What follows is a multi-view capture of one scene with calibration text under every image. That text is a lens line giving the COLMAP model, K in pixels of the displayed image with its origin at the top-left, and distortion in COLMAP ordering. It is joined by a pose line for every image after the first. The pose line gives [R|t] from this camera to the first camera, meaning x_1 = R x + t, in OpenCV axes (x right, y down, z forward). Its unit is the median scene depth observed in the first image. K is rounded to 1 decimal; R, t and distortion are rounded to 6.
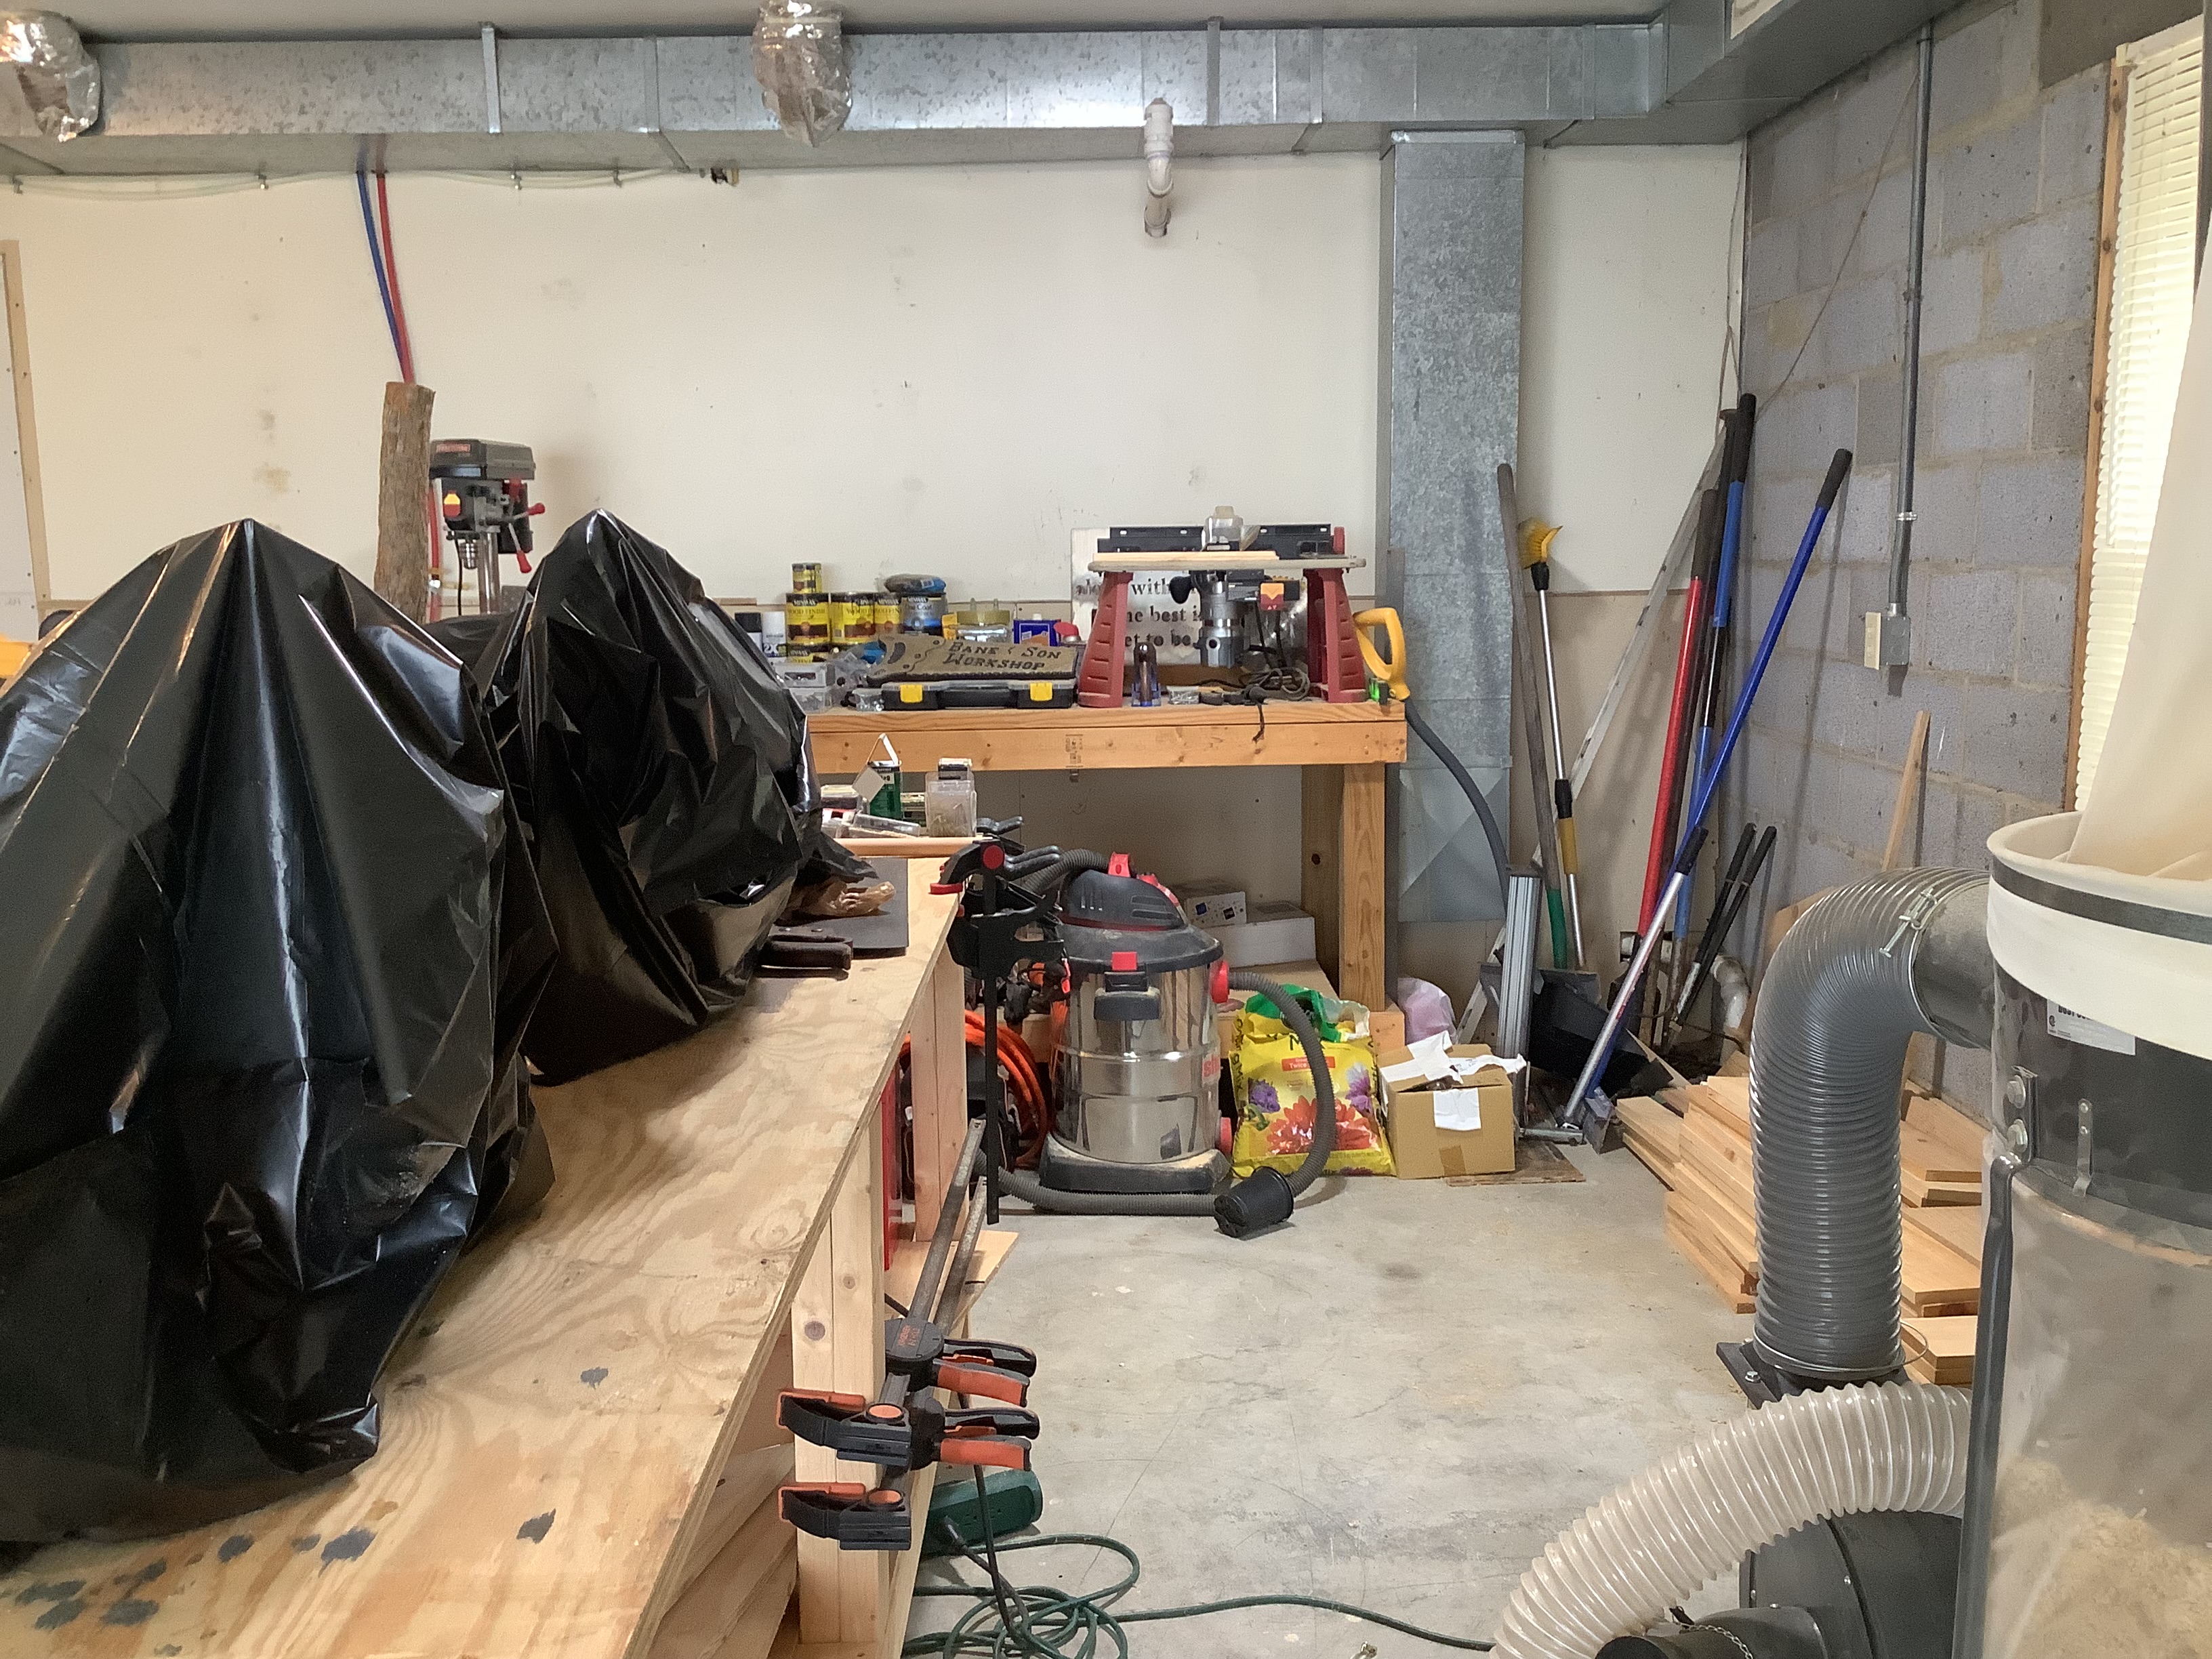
lens RADIAL K [[2023.3, 0, 1122.1], [0, 2023.3, 832.6], [0, 0, 1]] dist [0.058010, -0.014688]
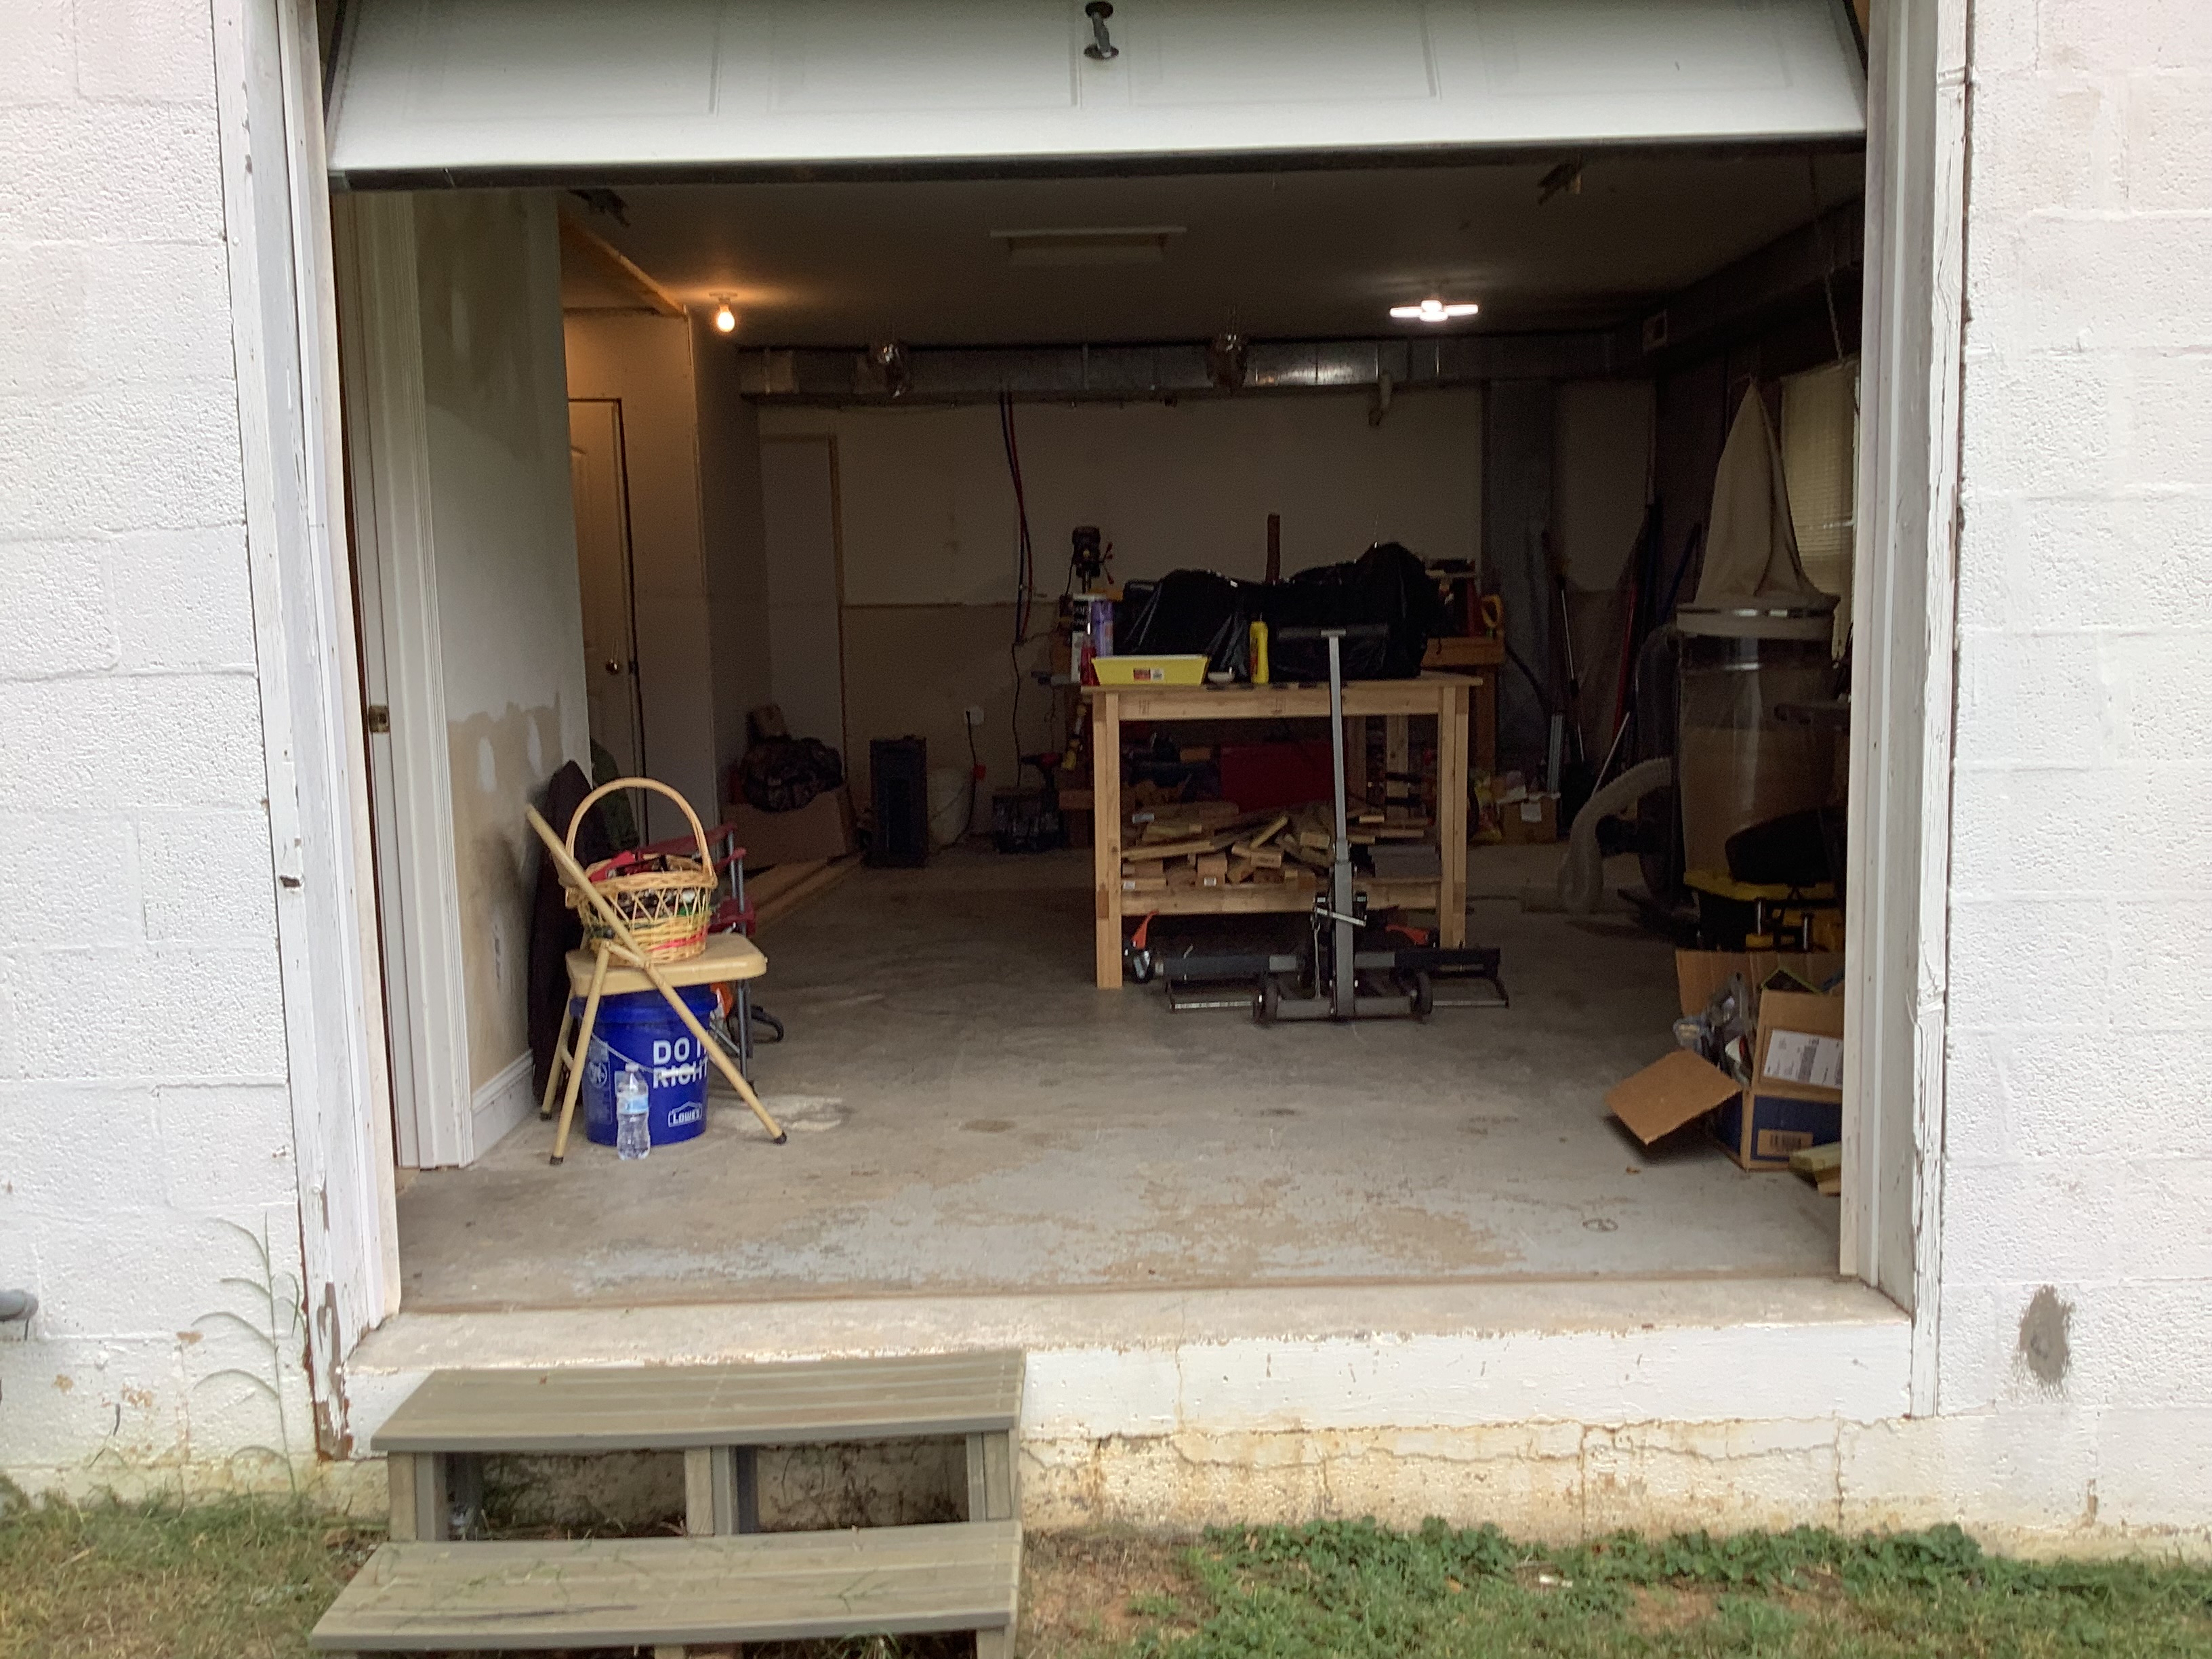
lens RADIAL K [[2023.3, 0, 1090.5], [0, 2023.3, 828.1], [0, 0, 1]] dist [0.058010, -0.014688]
pose [[0.999874, -0.010175, -0.012221, -0.279346], [0.009746, 0.999350, -0.034713, 0.210958], [0.012567, 0.034589, 0.999323, -1.187672]]
